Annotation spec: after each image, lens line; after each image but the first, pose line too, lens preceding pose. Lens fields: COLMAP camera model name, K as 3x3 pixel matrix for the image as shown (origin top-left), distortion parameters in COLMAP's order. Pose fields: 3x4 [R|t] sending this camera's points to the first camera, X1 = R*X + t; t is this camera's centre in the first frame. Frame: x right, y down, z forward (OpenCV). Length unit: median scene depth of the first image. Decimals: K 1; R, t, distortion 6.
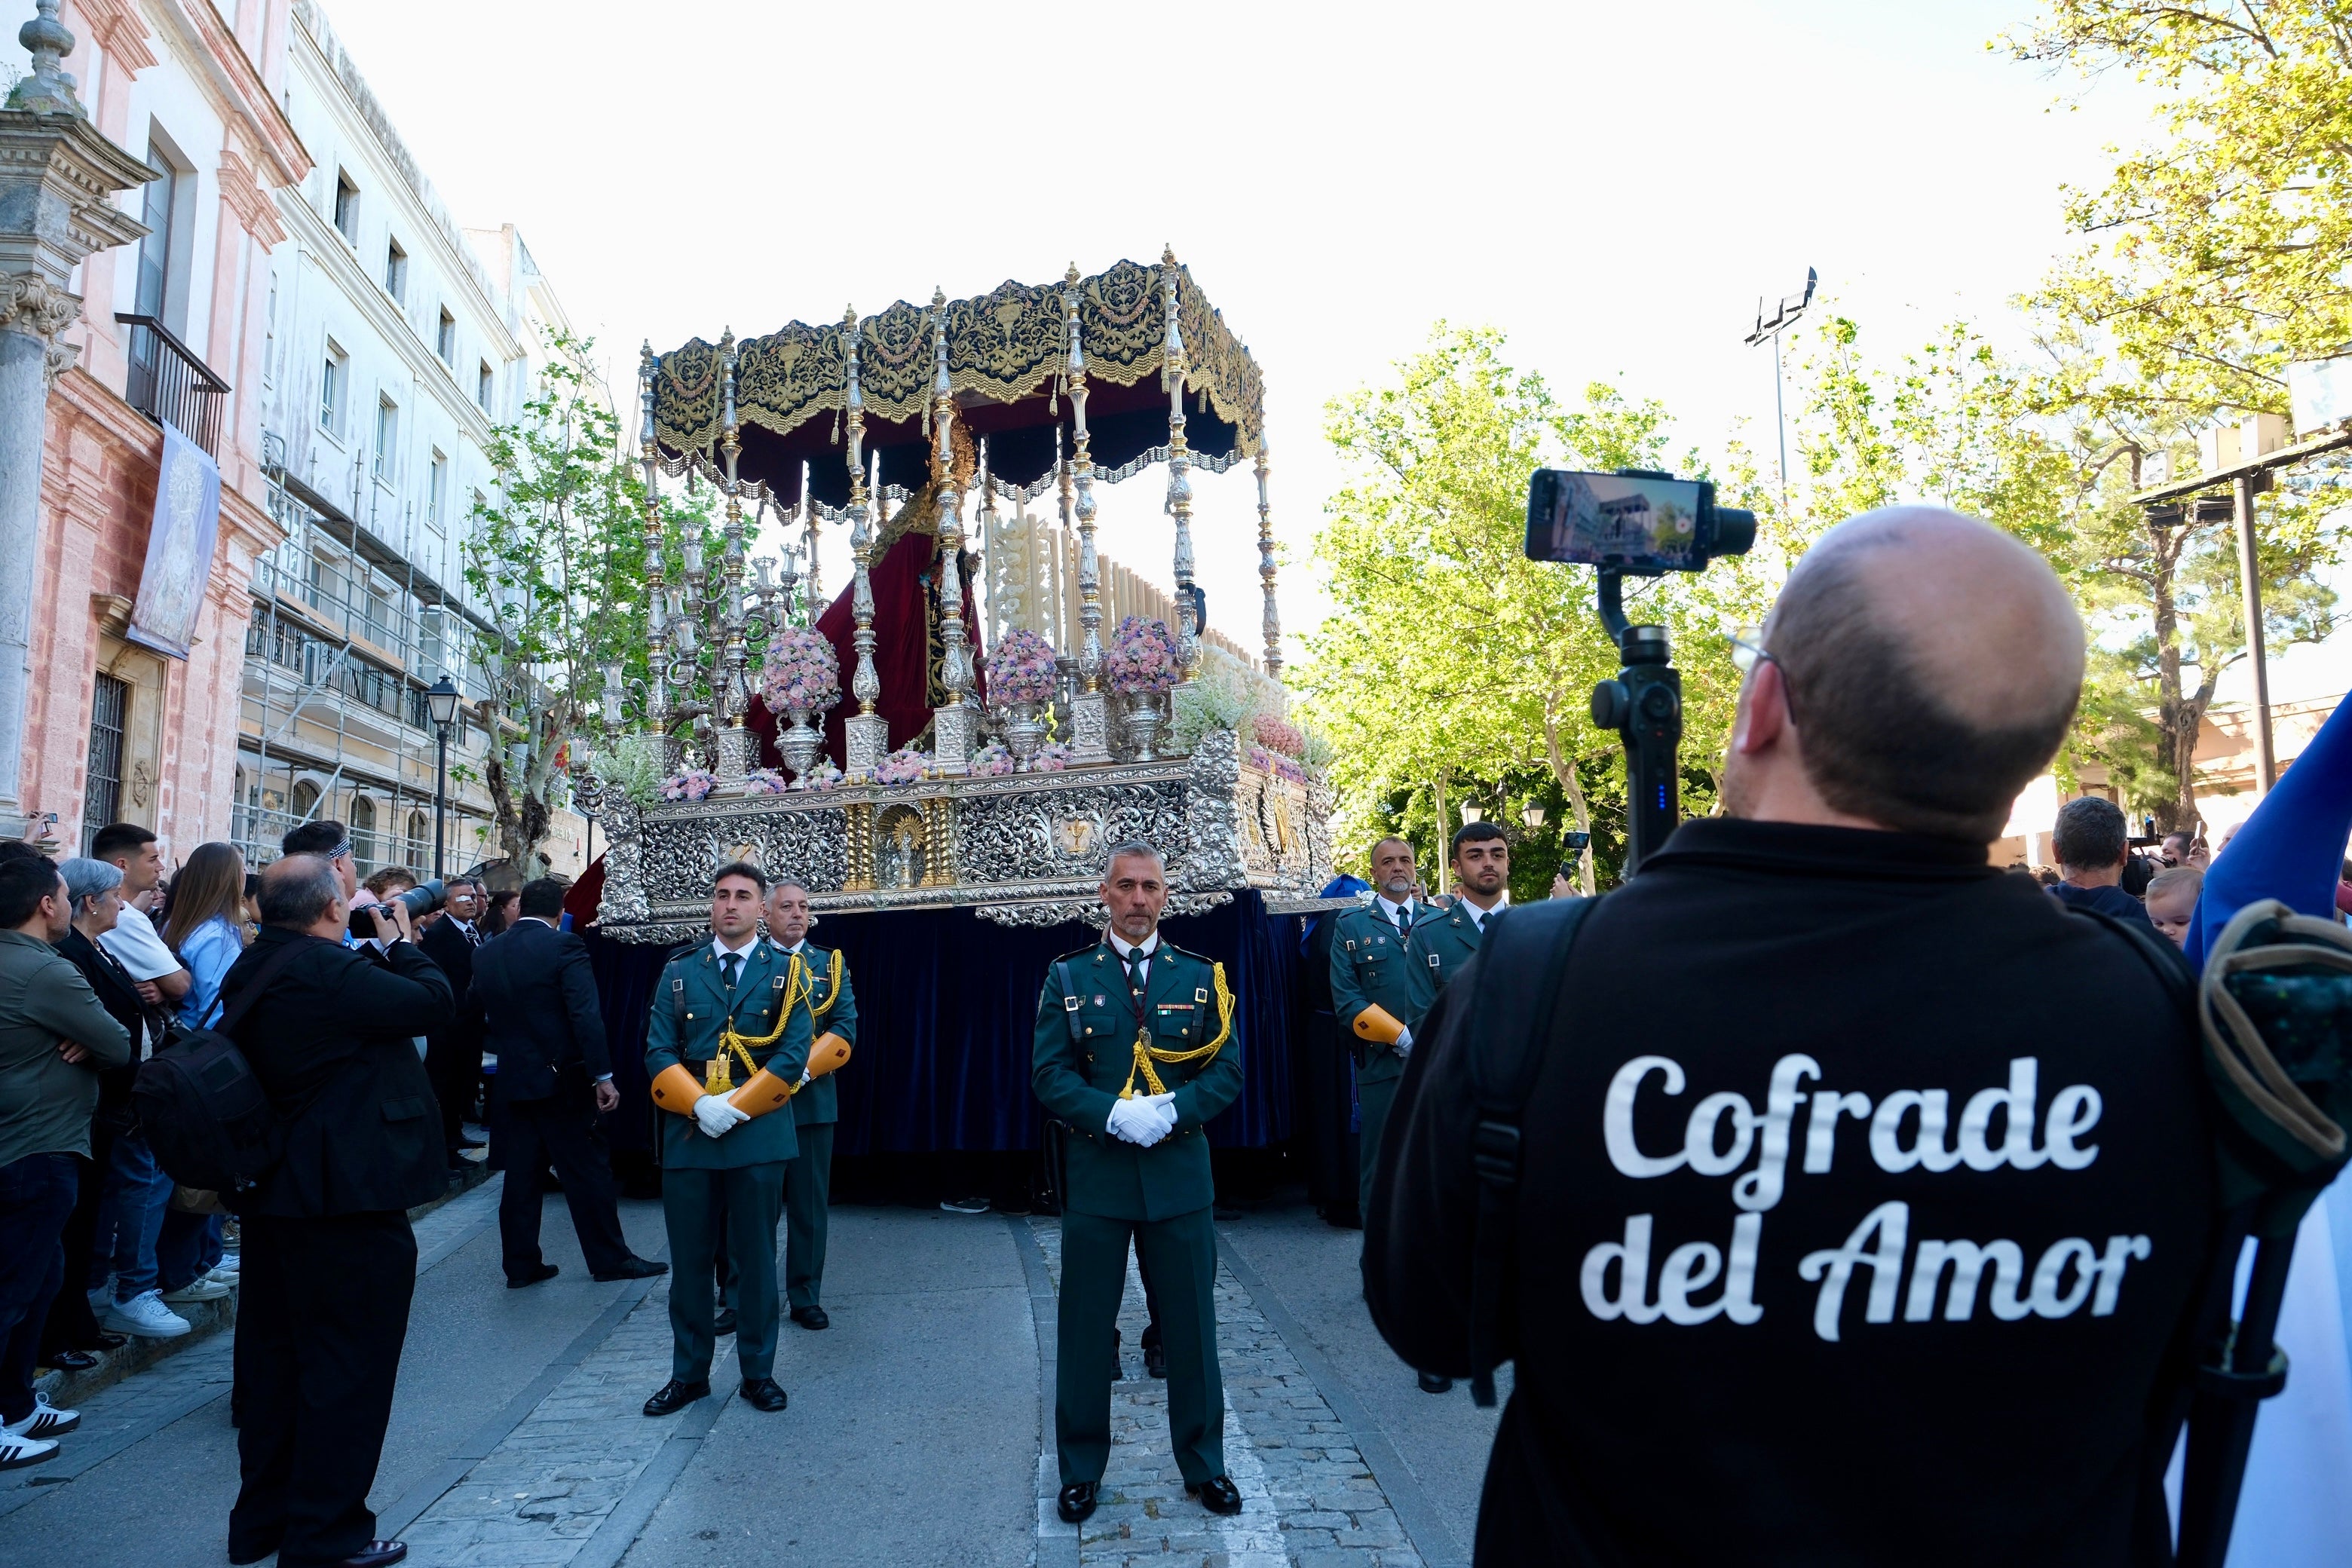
lens RADIAL K [[1606.0, 0, 1185.1], [0, 1606.0, 763.6], [0, 0, 1]] dist [-0.023823, 0.014718]
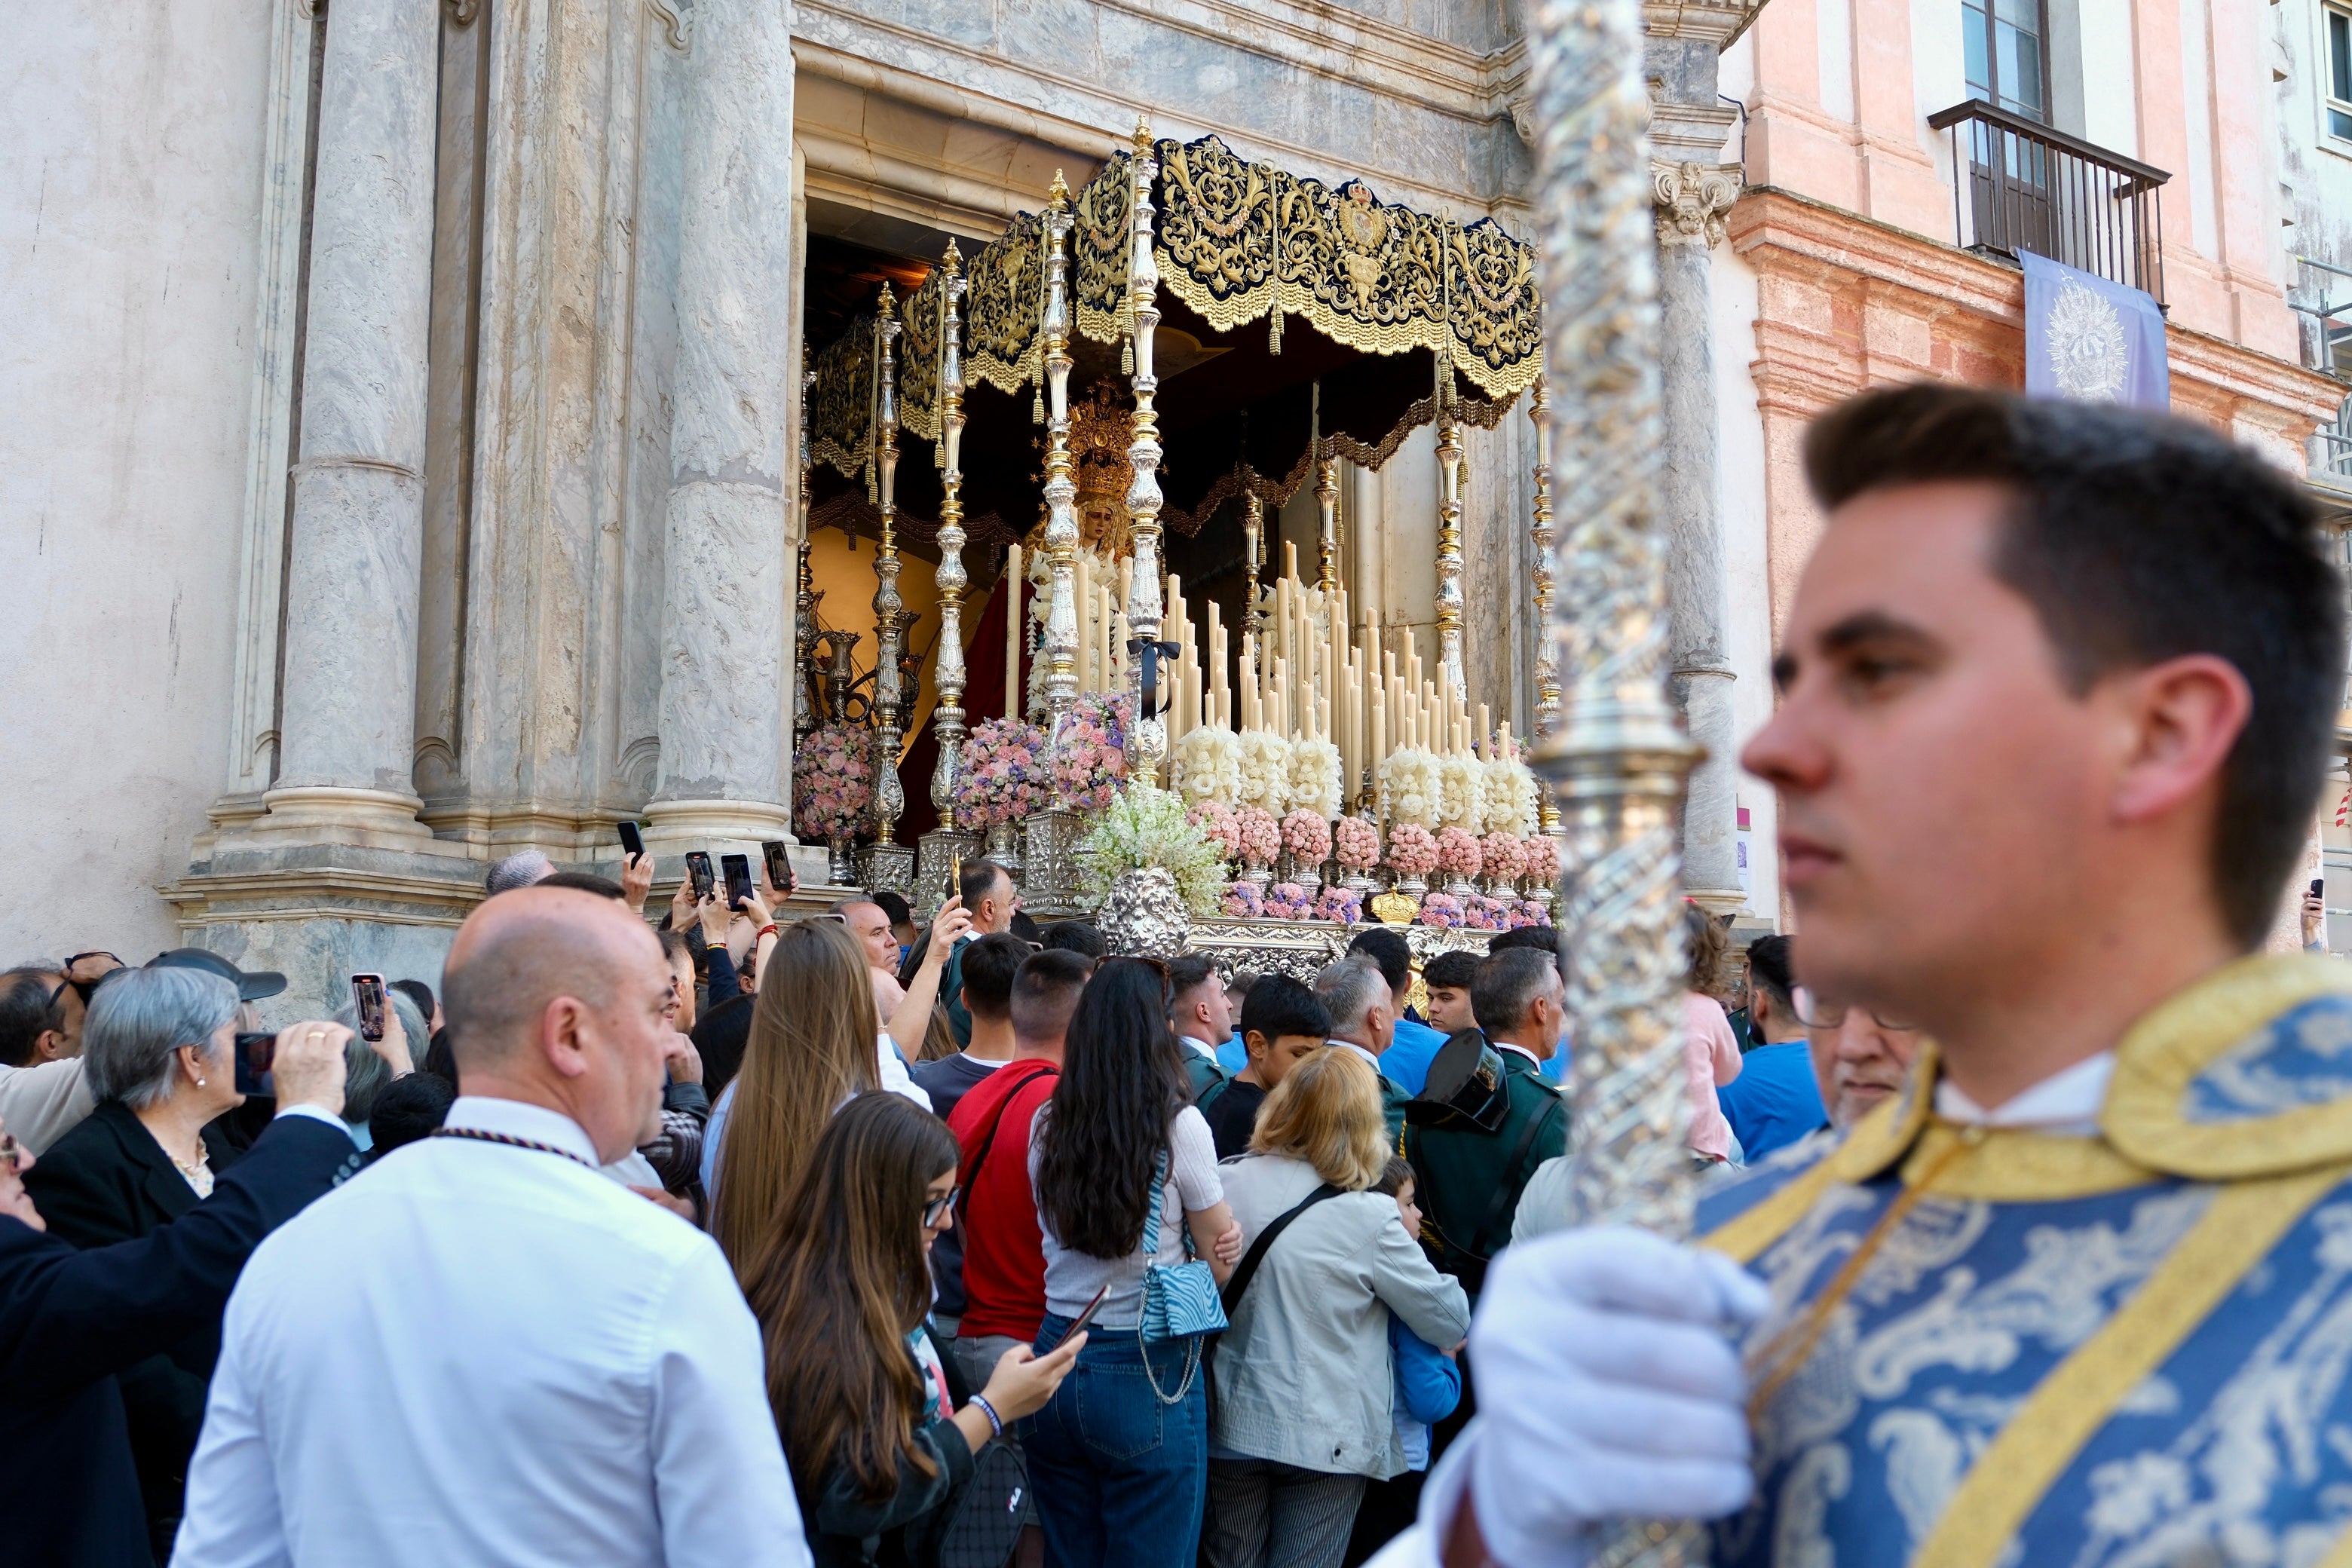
lens RADIAL K [[2181.1, 0, 1198.6], [0, 2181.1, 820.9], [0, 0, 1]] dist [-0.030778, 0.000000]
pose [[0.361439, -0.107257, -0.926206, 0.012336], [0.105171, 0.991712, -0.073801, 0.046817], [0.926445, -0.070736, 0.369724, 0.487404]]
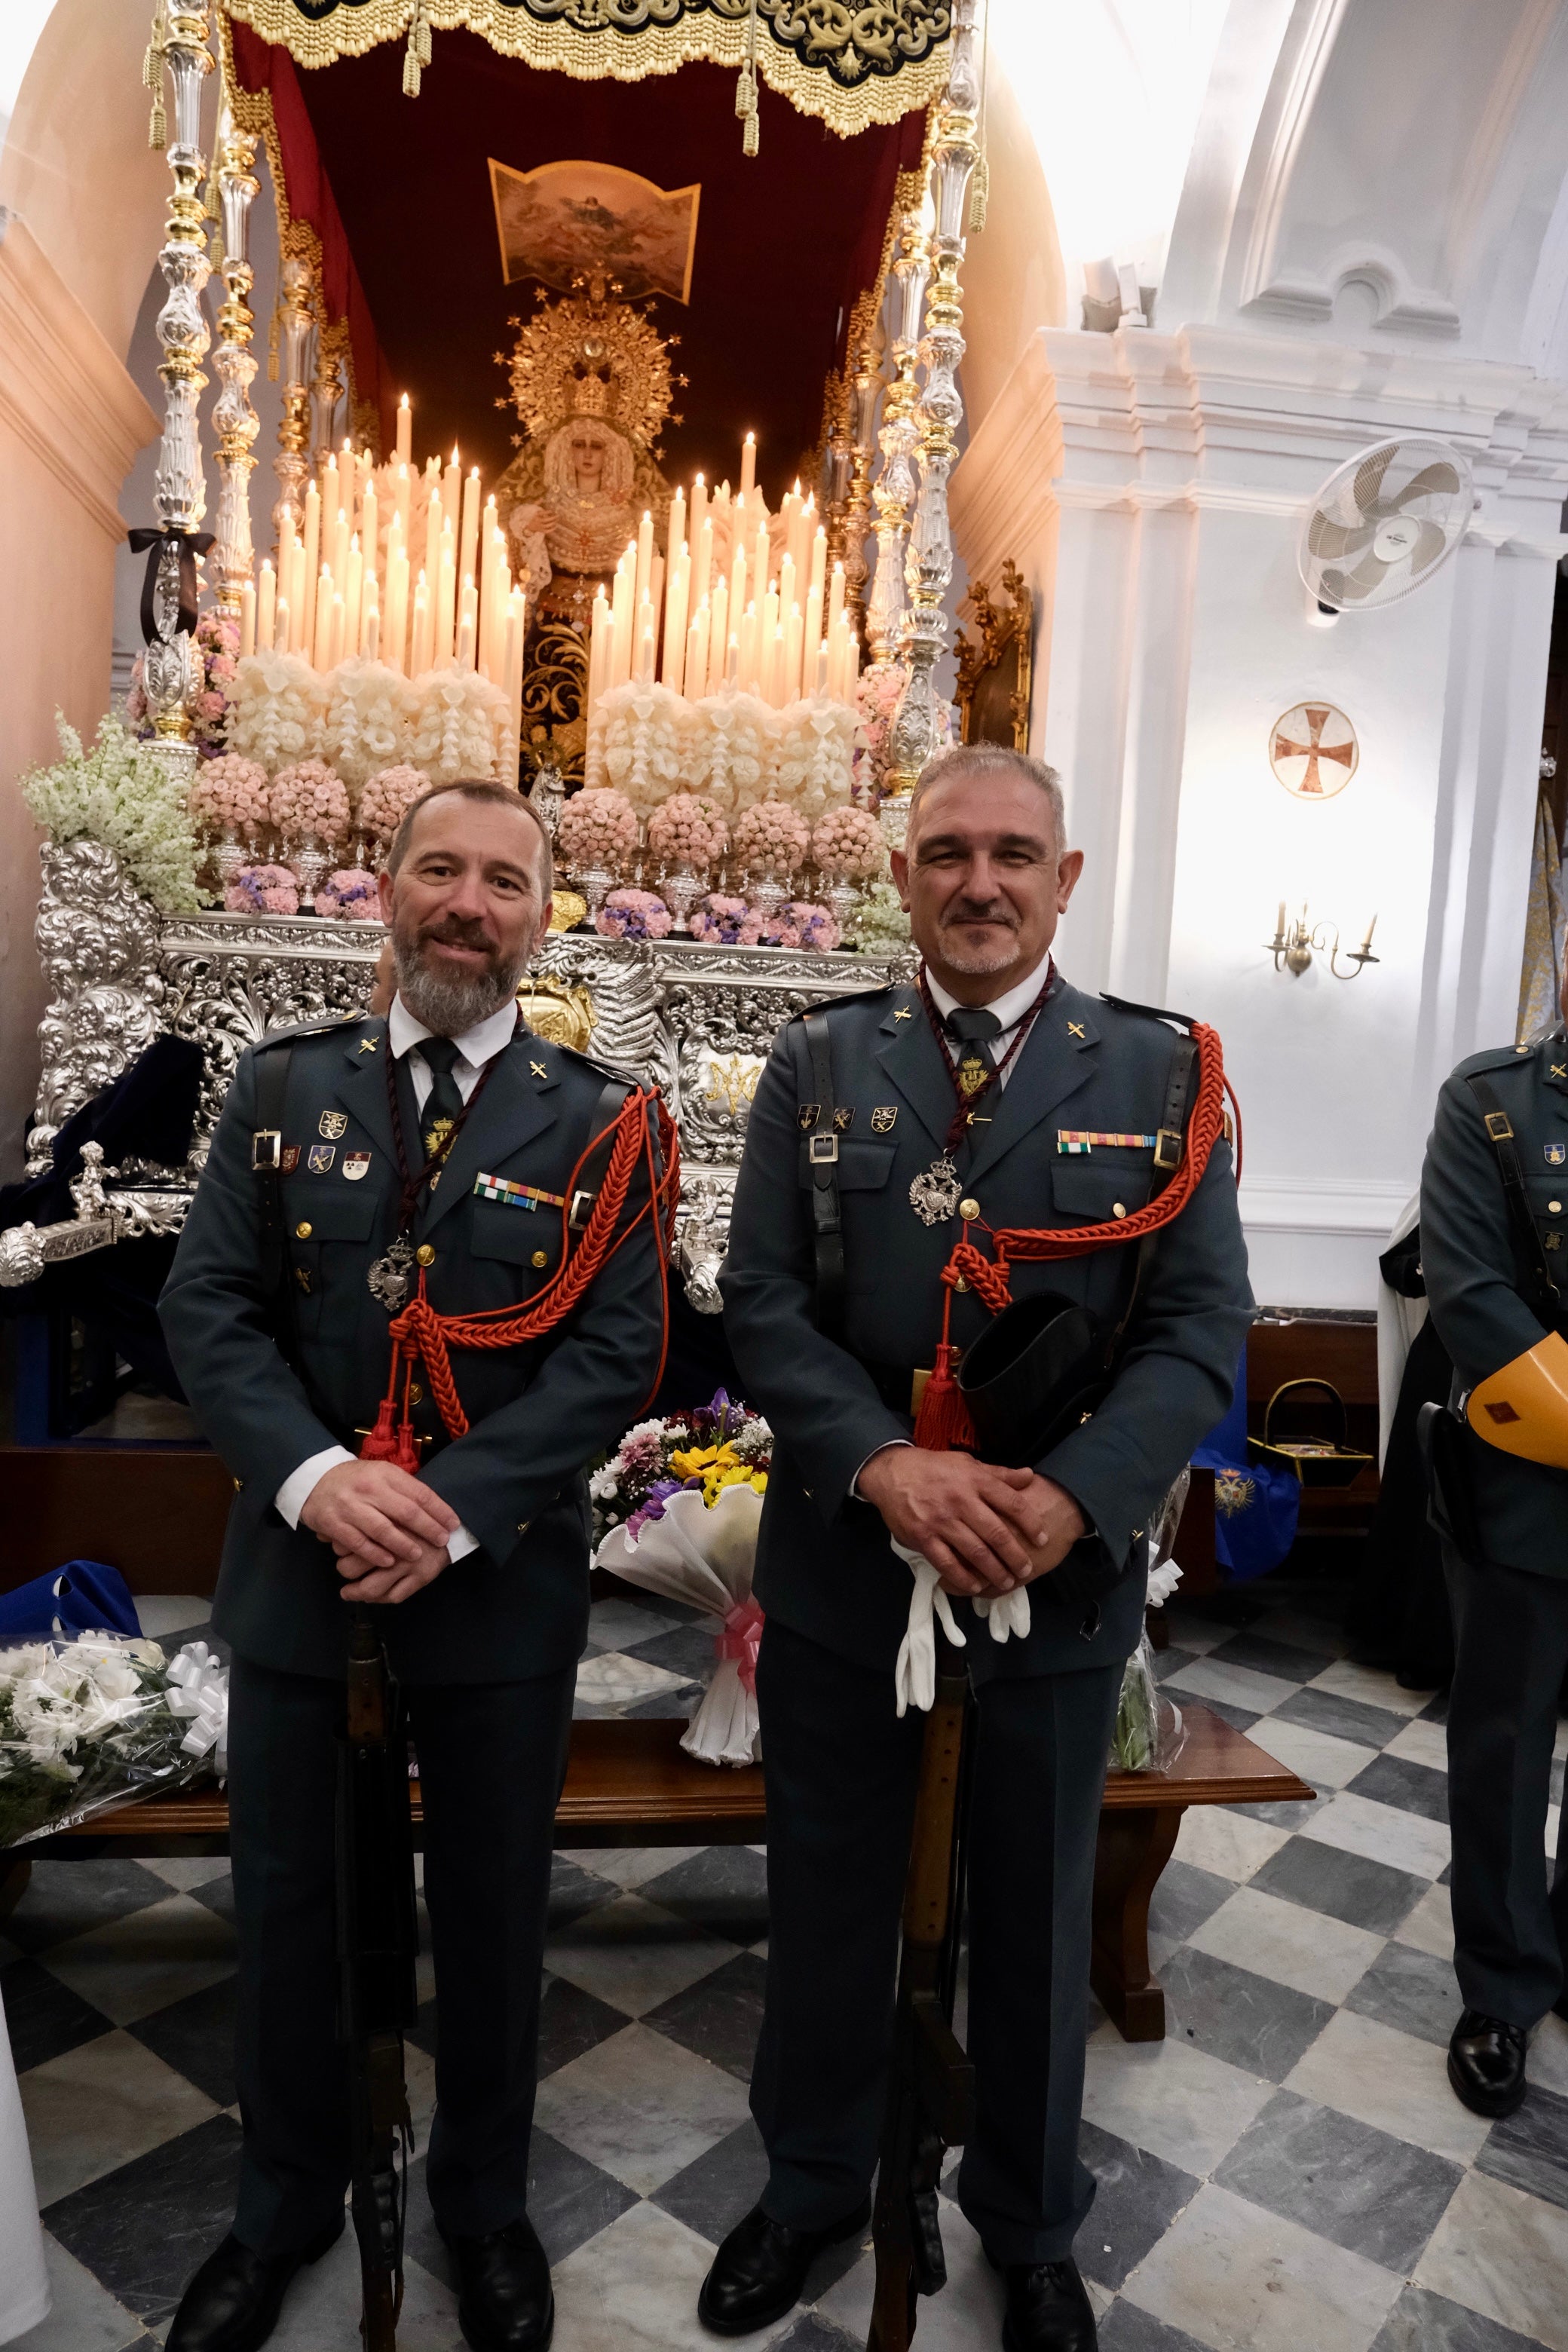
lens RADIAL K [[1606.0, 0, 780.7], [0, 1606.0, 1200.8], [0, 0, 1]] dist [-0.023823, 0.014718]
pose [[-0.131467, 0.076927, -0.988331, -0.255168], [0.055619, 0.995986, 0.070125, 0.072493], [0.989759, -0.045751, -0.135218, 0.896509]]
